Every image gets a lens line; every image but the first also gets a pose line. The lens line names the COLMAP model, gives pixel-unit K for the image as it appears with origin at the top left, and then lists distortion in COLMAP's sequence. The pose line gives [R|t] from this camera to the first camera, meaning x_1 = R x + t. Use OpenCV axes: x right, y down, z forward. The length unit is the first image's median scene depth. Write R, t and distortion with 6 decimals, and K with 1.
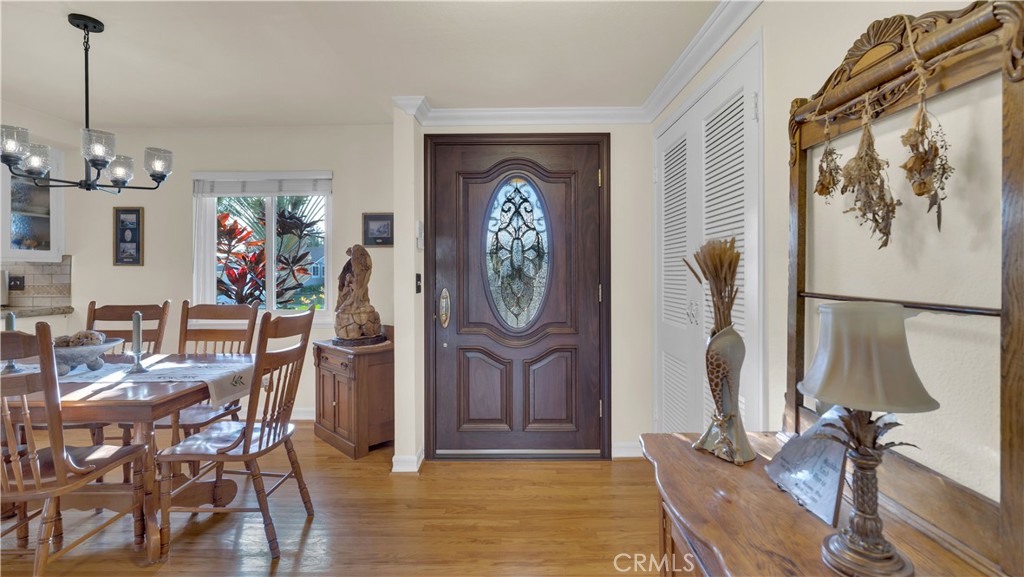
lens RADIAL K [[467.2, 0, 511.2], [0, 467.2, 281.2], [0, 0, 1]] dist [0.005730, 0.000787]
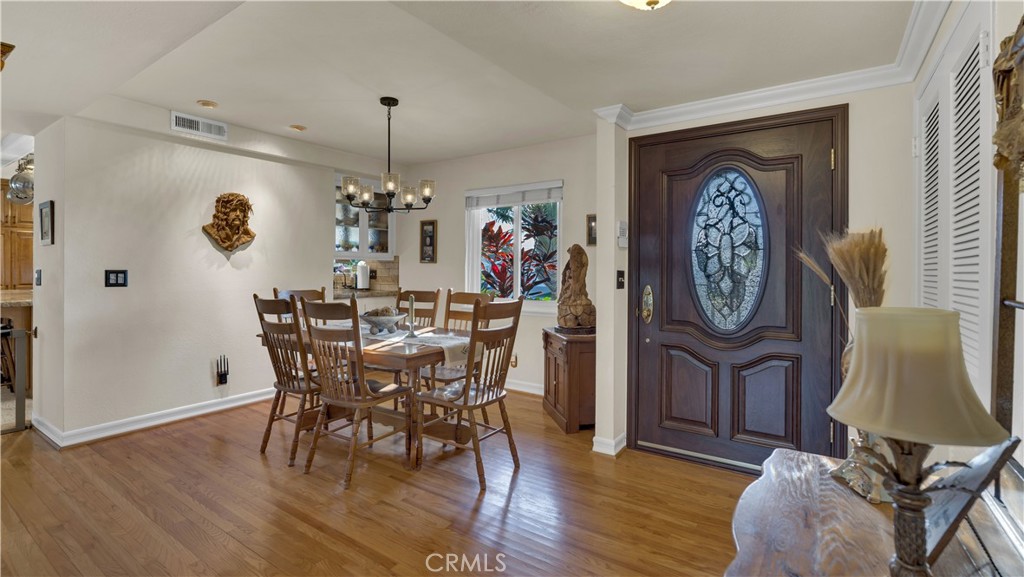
lens RADIAL K [[467.2, 0, 512.3], [0, 467.2, 280.6], [0, 0, 1]] dist [0.005730, 0.000787]
pose [[0.837999, 0.021238, -0.545259, 0.170125], [-0.017919, 0.999774, 0.011402, -0.001175], [0.545378, 0.000215, 0.838190, -0.024155]]
